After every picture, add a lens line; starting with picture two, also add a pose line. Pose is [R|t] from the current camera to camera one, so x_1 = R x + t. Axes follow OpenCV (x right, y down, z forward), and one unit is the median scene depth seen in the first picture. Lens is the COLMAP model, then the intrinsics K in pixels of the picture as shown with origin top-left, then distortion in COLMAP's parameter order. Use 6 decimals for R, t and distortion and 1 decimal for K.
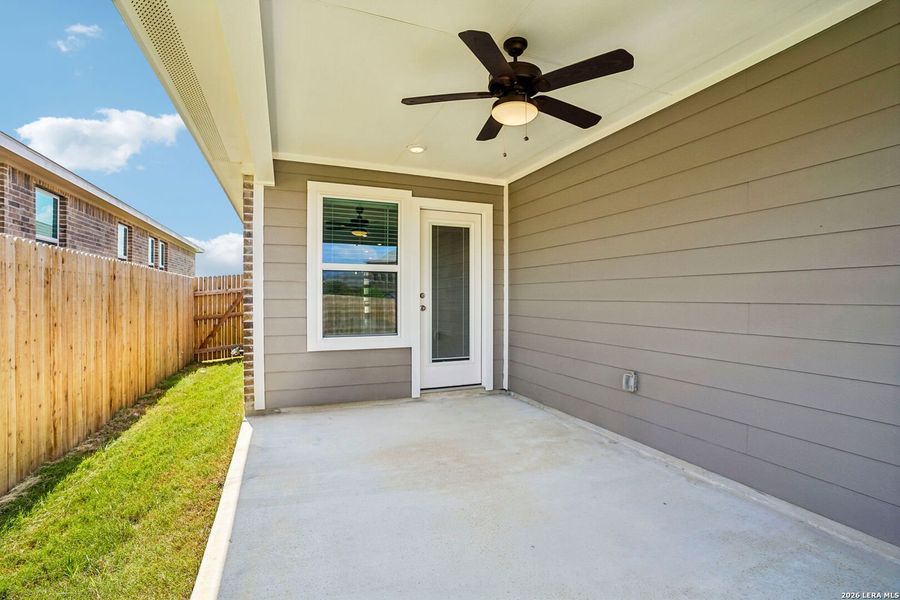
lens RADIAL K [[413.0, 0, 450.7], [0, 413.0, 297.1], [0, 0, 1]] dist [-0.037214, 0.003503]
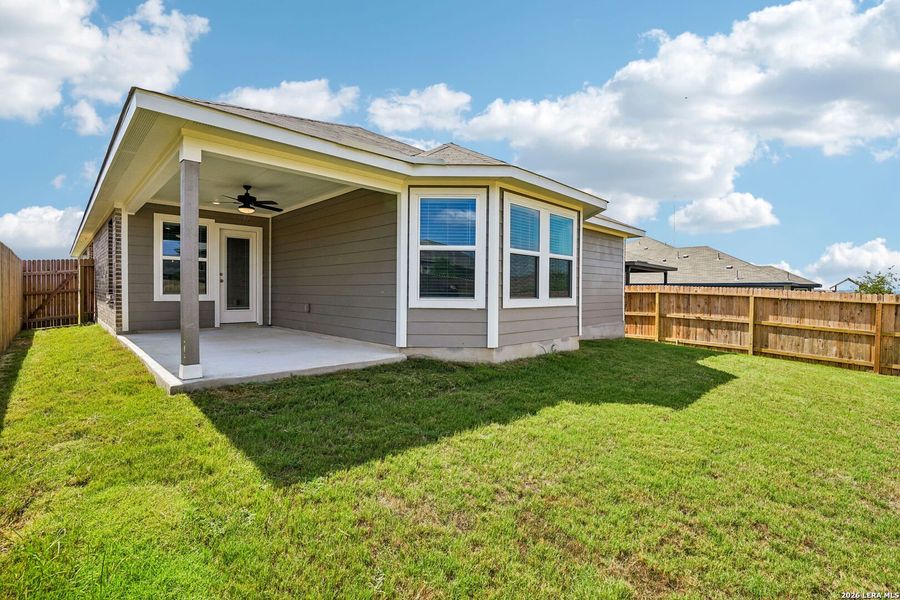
lens RADIAL K [[413.0, 0, 446.9], [0, 413.0, 295.6], [0, 0, 1]] dist [-0.037214, 0.003503]
pose [[0.924961, 0.001333, 0.380060, 0.170915], [-0.007156, 0.999878, 0.013908, 0.057792], [-0.379995, -0.015584, 0.924857, -1.087004]]
